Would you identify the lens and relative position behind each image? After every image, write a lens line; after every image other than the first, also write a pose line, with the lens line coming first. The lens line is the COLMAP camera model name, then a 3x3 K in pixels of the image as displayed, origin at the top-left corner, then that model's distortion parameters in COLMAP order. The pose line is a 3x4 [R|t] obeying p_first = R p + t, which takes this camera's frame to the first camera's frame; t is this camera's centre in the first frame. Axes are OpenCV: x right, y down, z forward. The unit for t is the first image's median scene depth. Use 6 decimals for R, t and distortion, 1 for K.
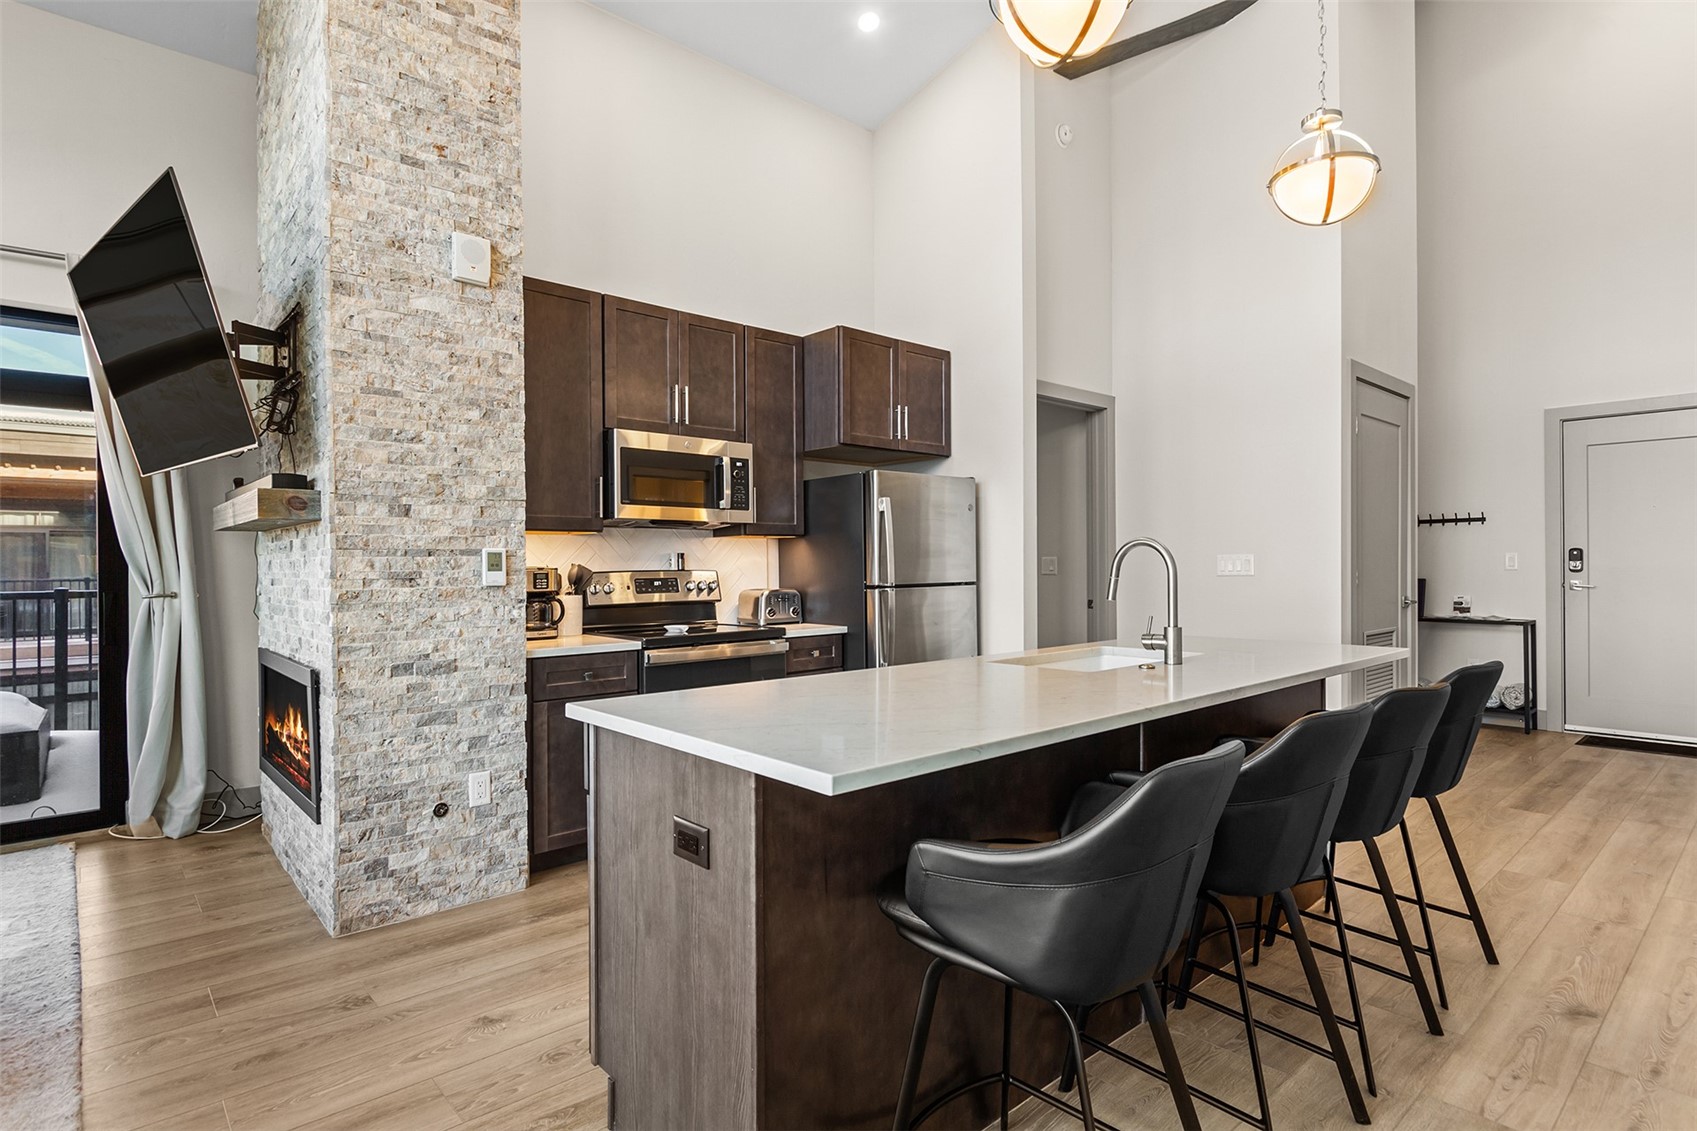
lens RADIAL K [[864.5, 0, 843.1], [0, 864.5, 567.5], [0, 0, 1]] dist [0.005152, -0.001675]
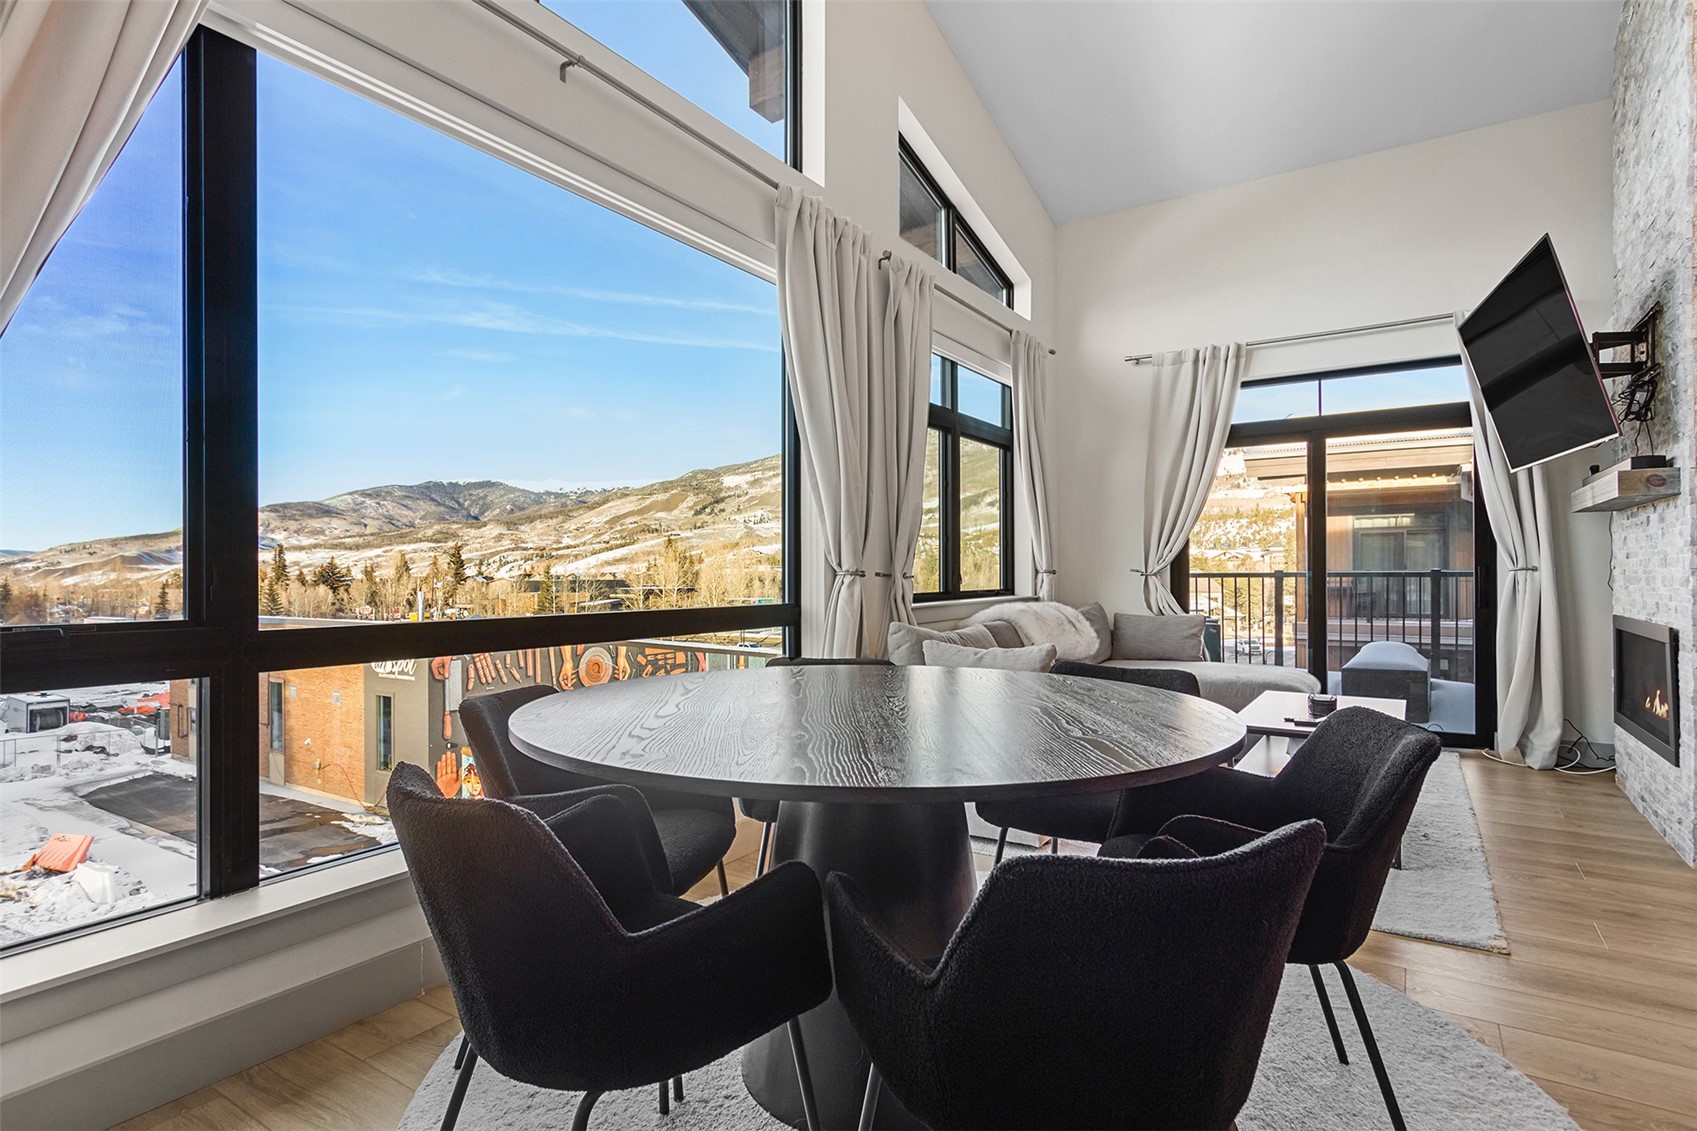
lens RADIAL K [[864.5, 0, 844.6], [0, 864.5, 572.6], [0, 0, 1]] dist [0.005152, -0.001675]
pose [[0.260411, 0.005486, -0.965482, 0.174537], [0.001855, 0.999979, 0.006183, 0.034117], [0.965496, -0.003401, 0.260395, -0.295246]]
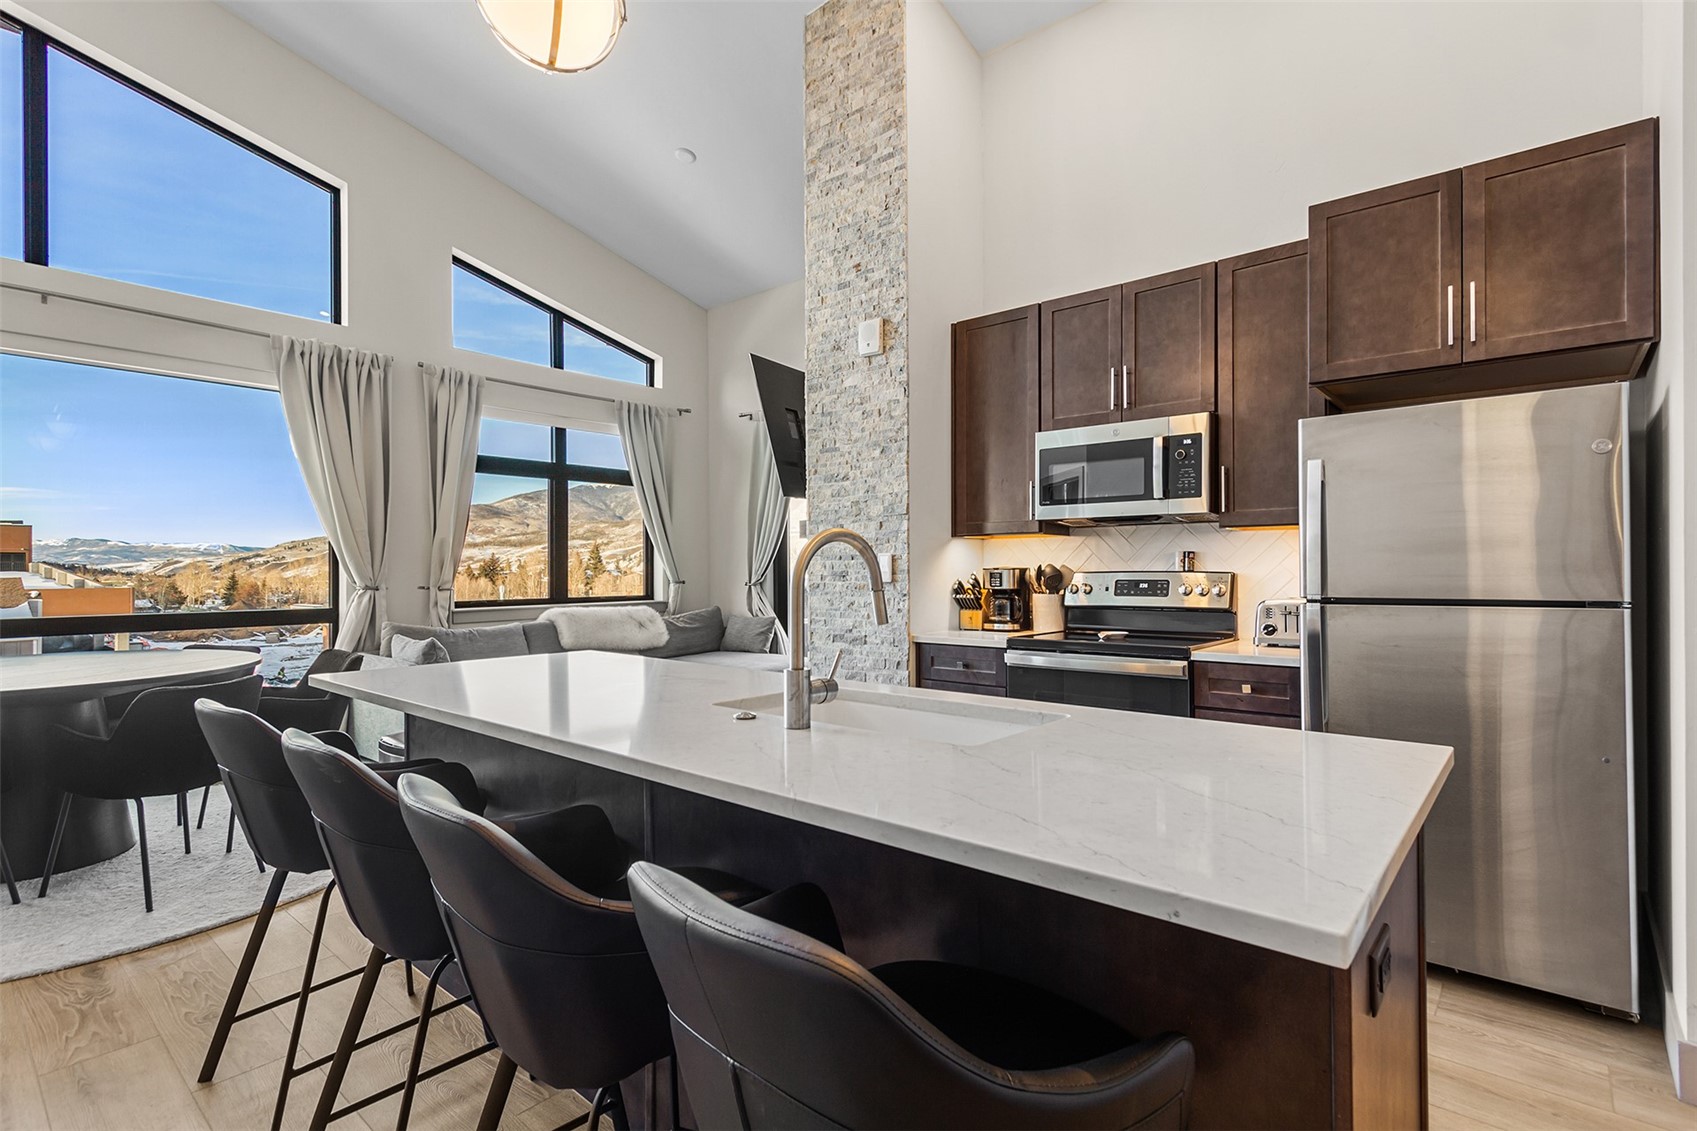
lens RADIAL K [[808.7, 0, 836.4], [0, 808.7, 566.6], [0, 0, 1]] dist [0.006718, -0.003714]
pose [[0.129368, 0.003992, -0.991589, 0.770503], [-0.000315, 0.999992, 0.003985, -0.006832], [0.991597, -0.000203, 0.129369, 0.752607]]
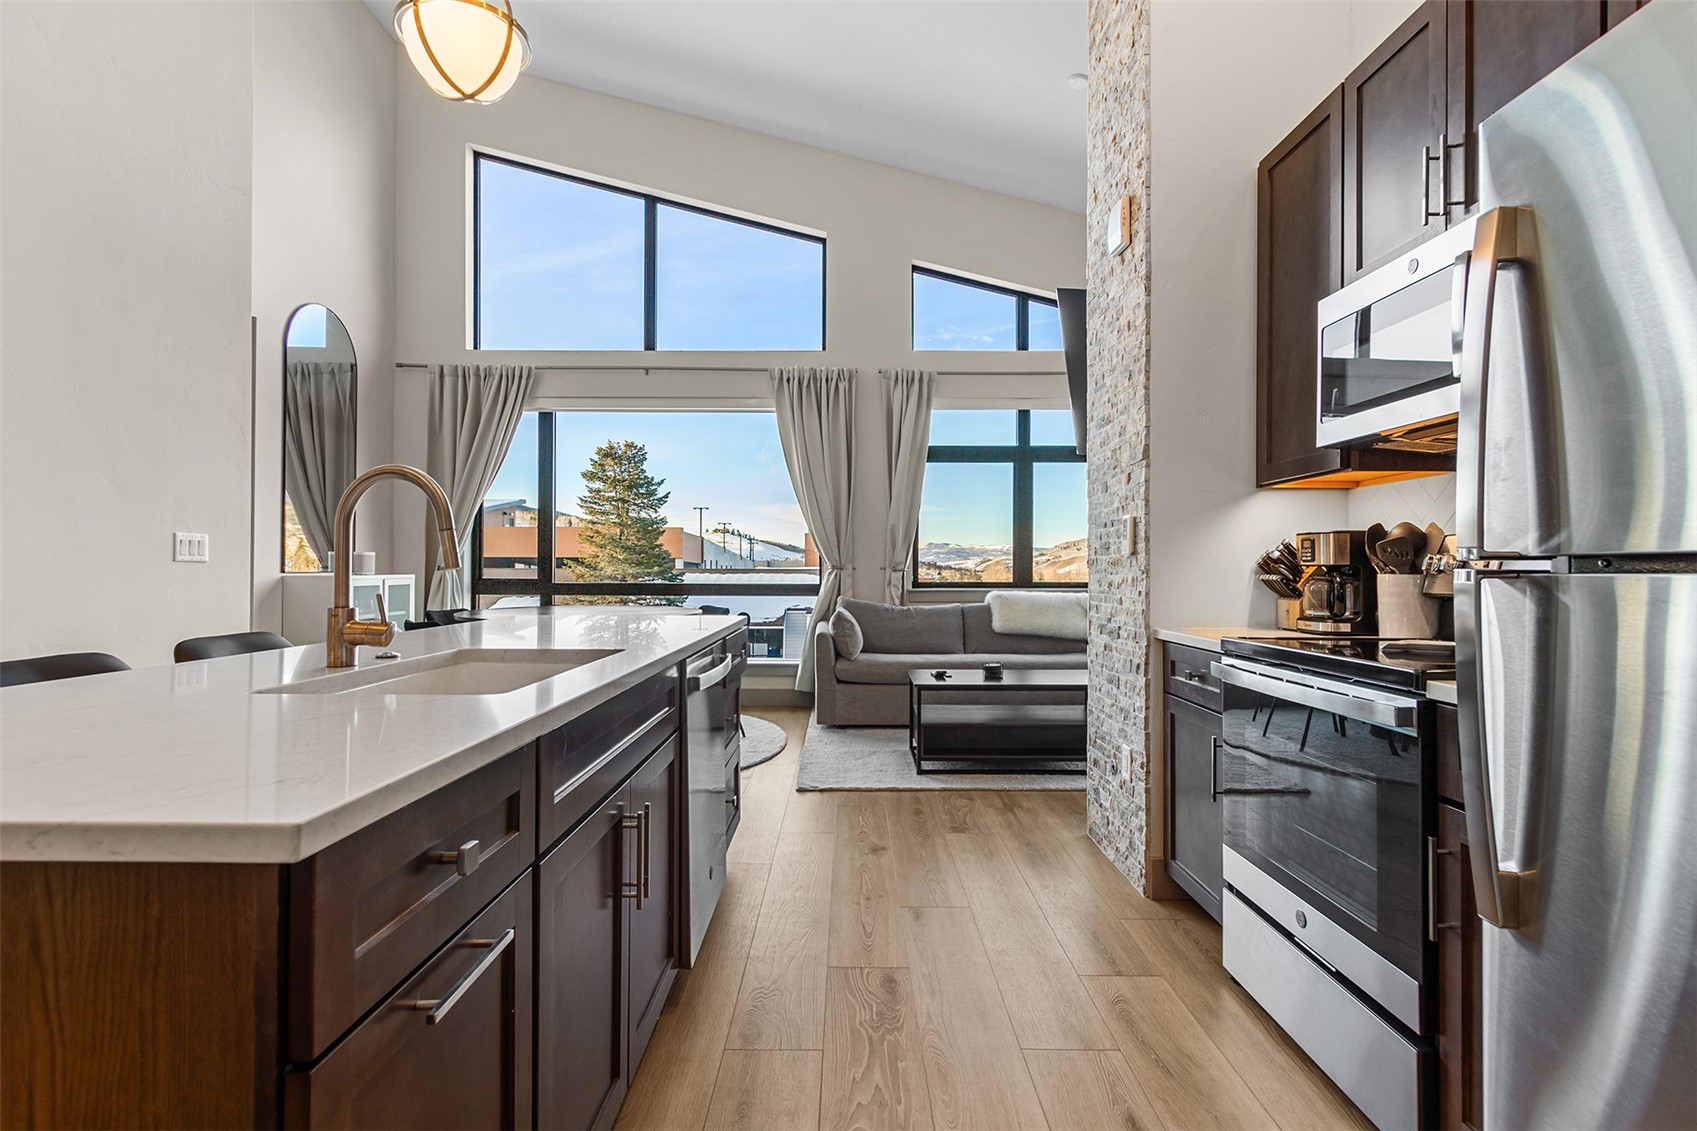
lens RADIAL K [[808.7, 0, 835.4], [0, 808.7, 561.5], [0, 0, 1]] dist [0.006718, -0.003714]
pose [[-0.670024, -0.000962, -0.742339, 0.460014], [-0.001702, 0.999999, 0.000241, 0.028266], [0.742337, 0.001425, -0.670025, 1.325268]]
